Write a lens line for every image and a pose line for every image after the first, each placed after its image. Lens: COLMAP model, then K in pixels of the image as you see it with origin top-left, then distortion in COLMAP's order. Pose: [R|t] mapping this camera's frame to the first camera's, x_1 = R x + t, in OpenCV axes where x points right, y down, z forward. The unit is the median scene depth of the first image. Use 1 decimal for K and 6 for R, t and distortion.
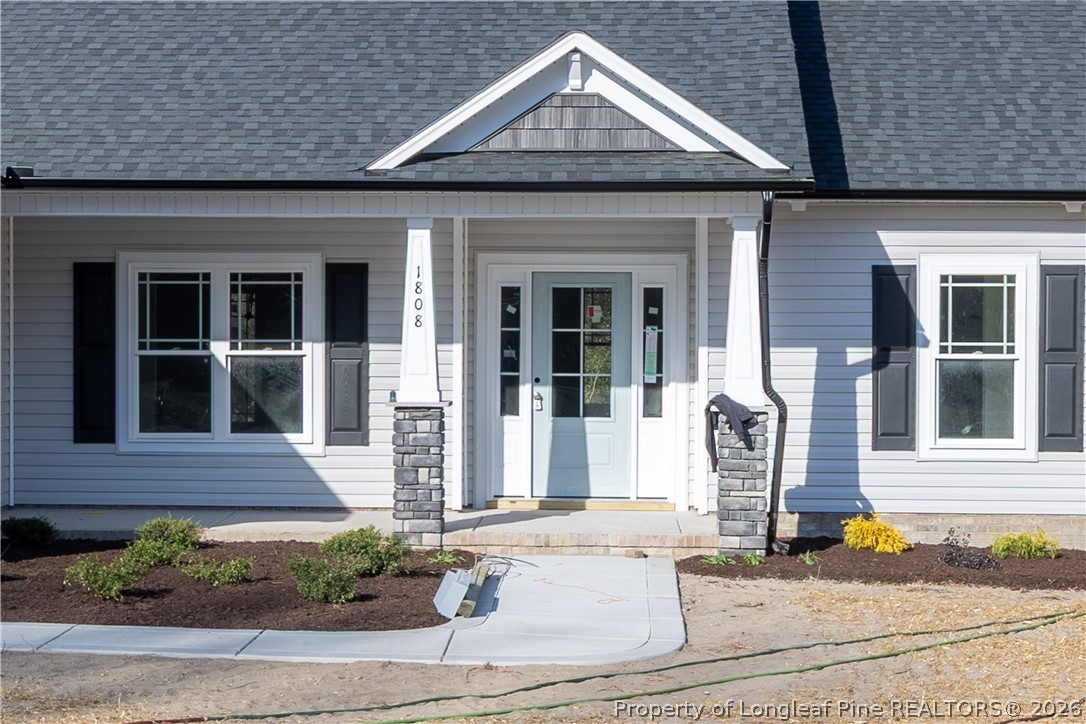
lens RADIAL K [[562.4, 0, 543.0], [0, 562.4, 362.0], [0, 0, 1]] dist [0.000667, 0.000220]
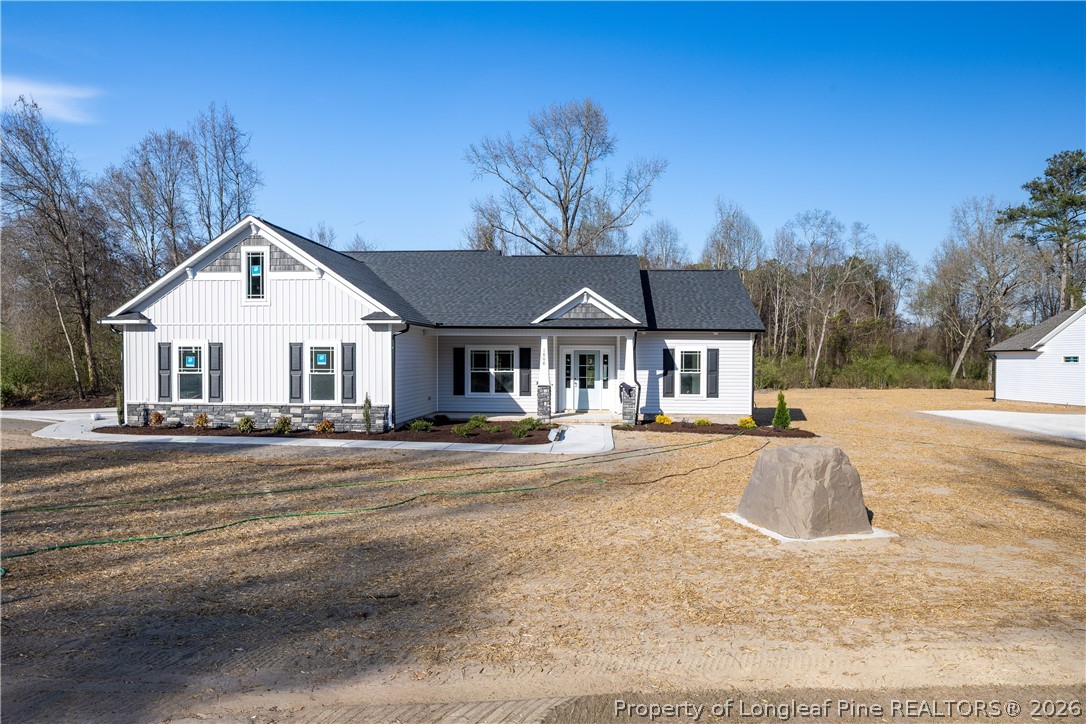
lens RADIAL K [[625.2, 0, 543.0], [0, 625.2, 362.0], [0, 0, 1]] dist [0.000459, 0.000161]
pose [[0.999972, 0.000700, 0.007461, -0.259466], [-0.000727, 0.999993, 0.003640, -0.096566], [-0.007459, -0.003646, 0.999966, -3.228146]]
